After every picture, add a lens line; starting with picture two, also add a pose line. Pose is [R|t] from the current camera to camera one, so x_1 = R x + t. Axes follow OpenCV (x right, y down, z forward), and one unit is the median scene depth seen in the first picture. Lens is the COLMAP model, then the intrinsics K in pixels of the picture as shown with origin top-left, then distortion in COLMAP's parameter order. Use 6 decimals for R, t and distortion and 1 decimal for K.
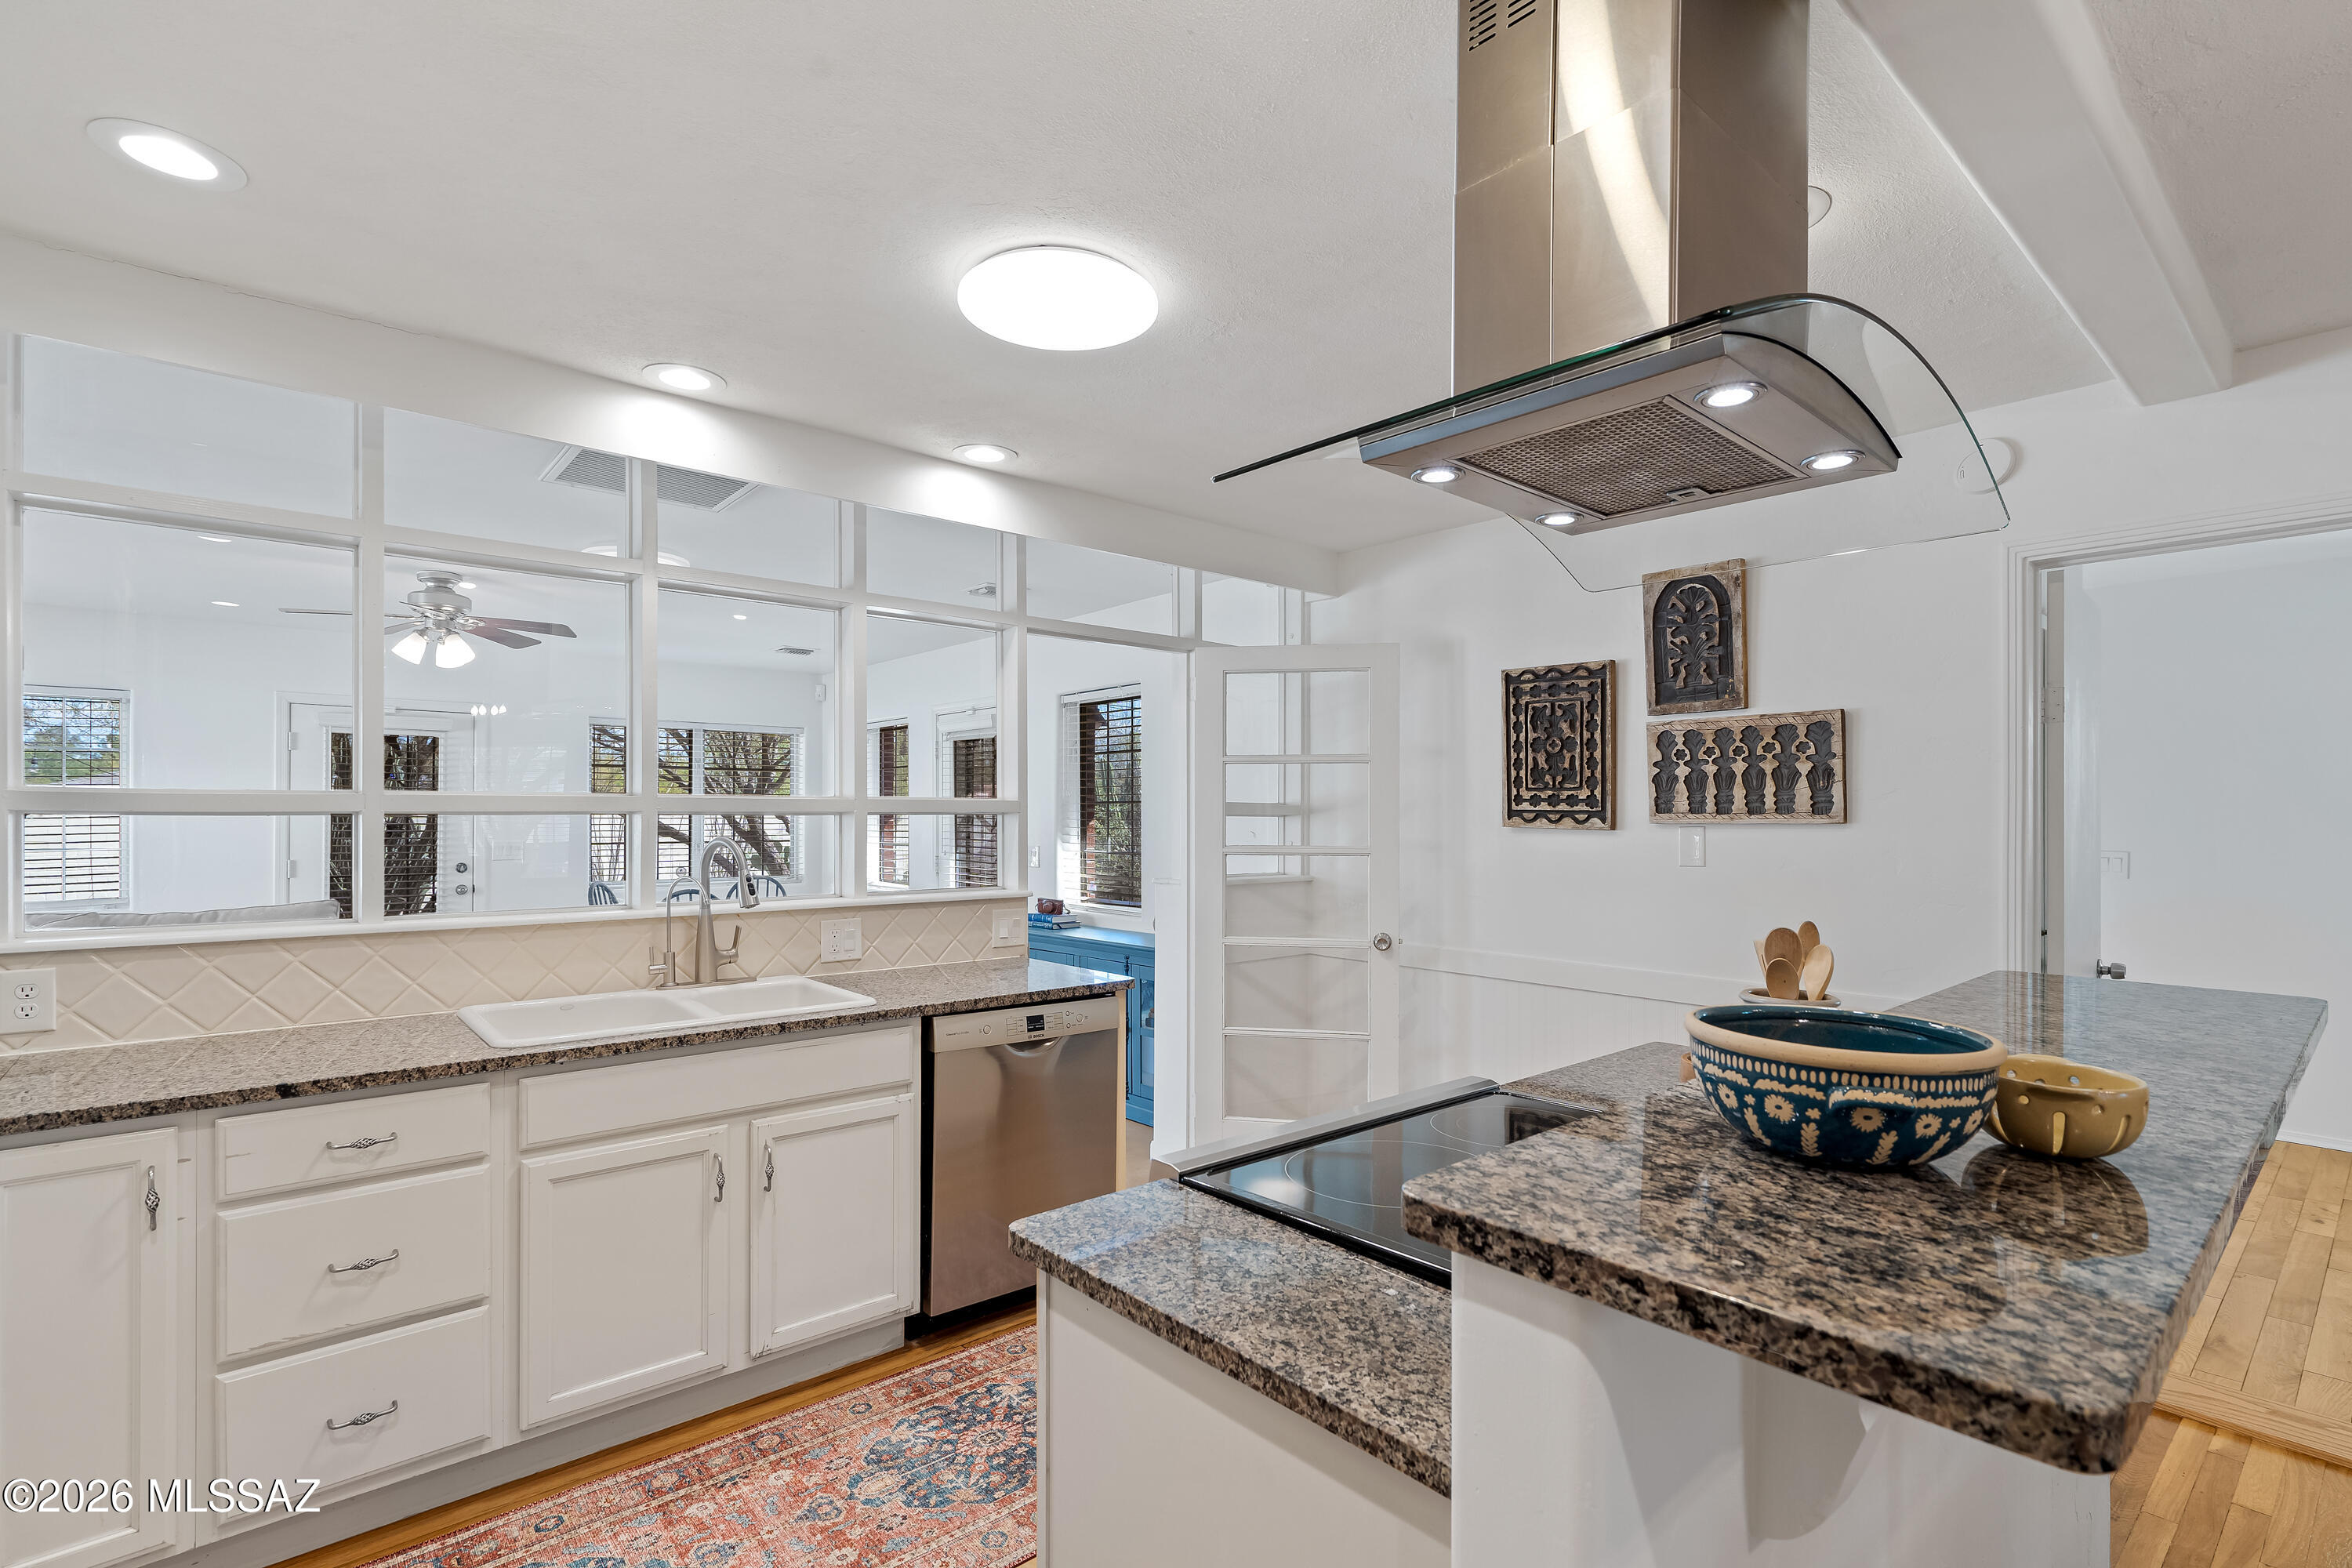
lens RADIAL K [[1089.3, 0, 1176.1], [0, 1089.3, 817.7], [0, 0, 1]] dist [0.000779, 0.000224]
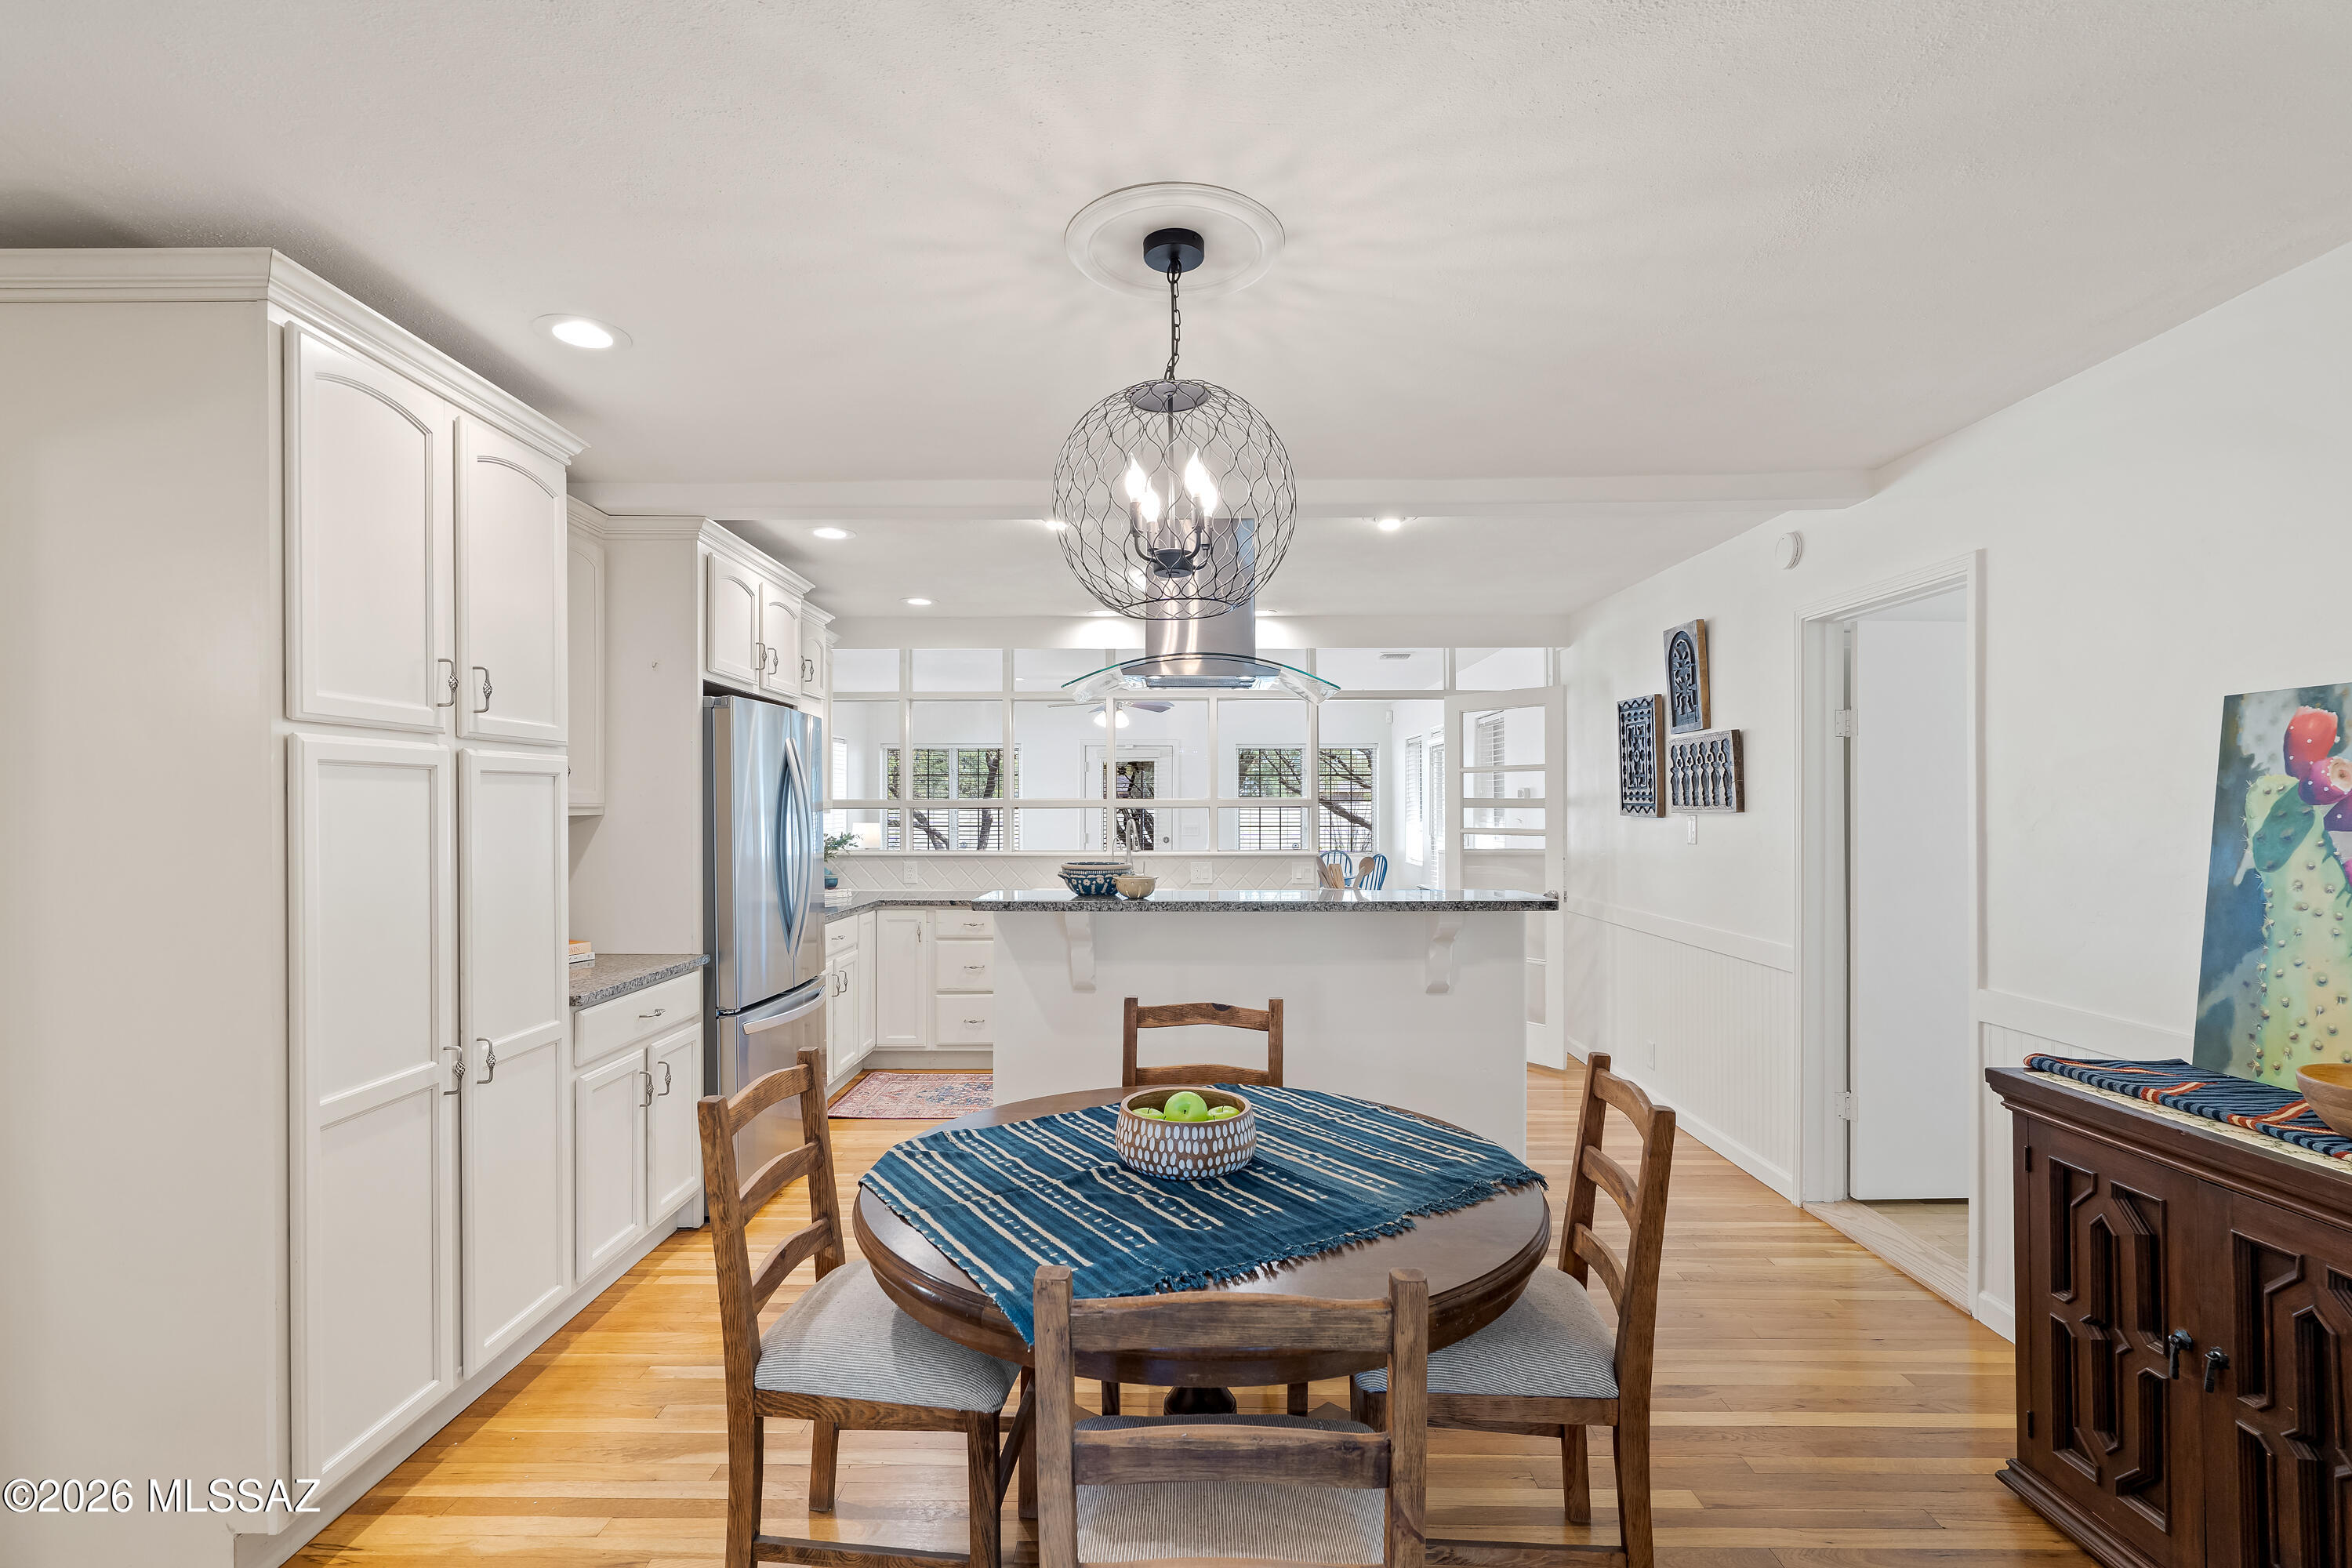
lens RADIAL K [[1076.1, 0, 1169.5], [0, 1076.1, 805.9], [0, 0, 1]] dist [-0.001129, 0.000528]
pose [[0.749300, -0.003998, -0.662219, 1.035776], [0.001272, 0.999989, -0.004598, 0.002419], [0.662230, 0.002603, 0.749297, -0.527561]]
